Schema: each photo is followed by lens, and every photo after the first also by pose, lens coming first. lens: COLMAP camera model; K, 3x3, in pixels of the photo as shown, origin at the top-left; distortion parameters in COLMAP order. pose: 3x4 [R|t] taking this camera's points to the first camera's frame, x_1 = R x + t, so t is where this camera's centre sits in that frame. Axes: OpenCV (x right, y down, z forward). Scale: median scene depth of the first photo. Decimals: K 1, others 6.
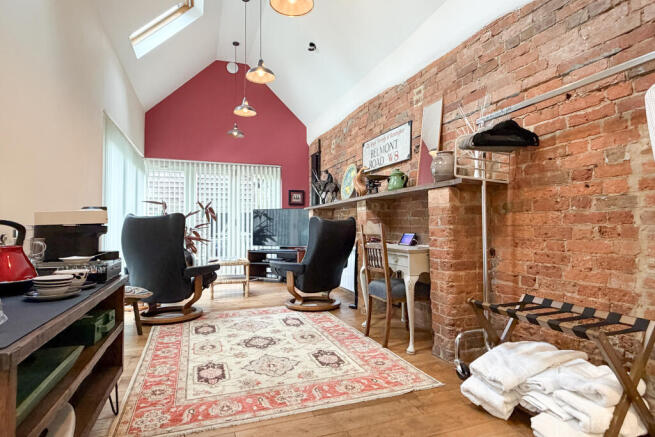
lens RADIAL K [[356.3, 0, 328.4], [0, 356.3, 217.9], [0, 0, 1]] dist [0.005579, -0.000226]
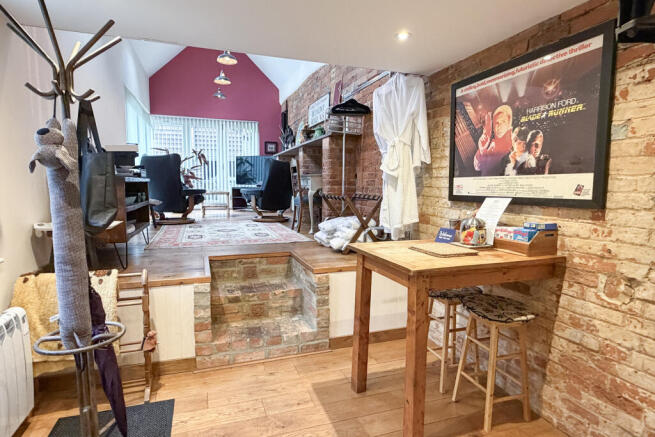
lens RADIAL K [[356.3, 0, 326.4], [0, 356.3, 220.8], [0, 0, 1]] dist [0.005579, -0.000226]
pose [[0.999729, 0.014410, -0.018272, 0.167916], [-0.011935, 0.991572, 0.129003, 0.043822], [0.019977, -0.128750, 0.991476, -0.354834]]
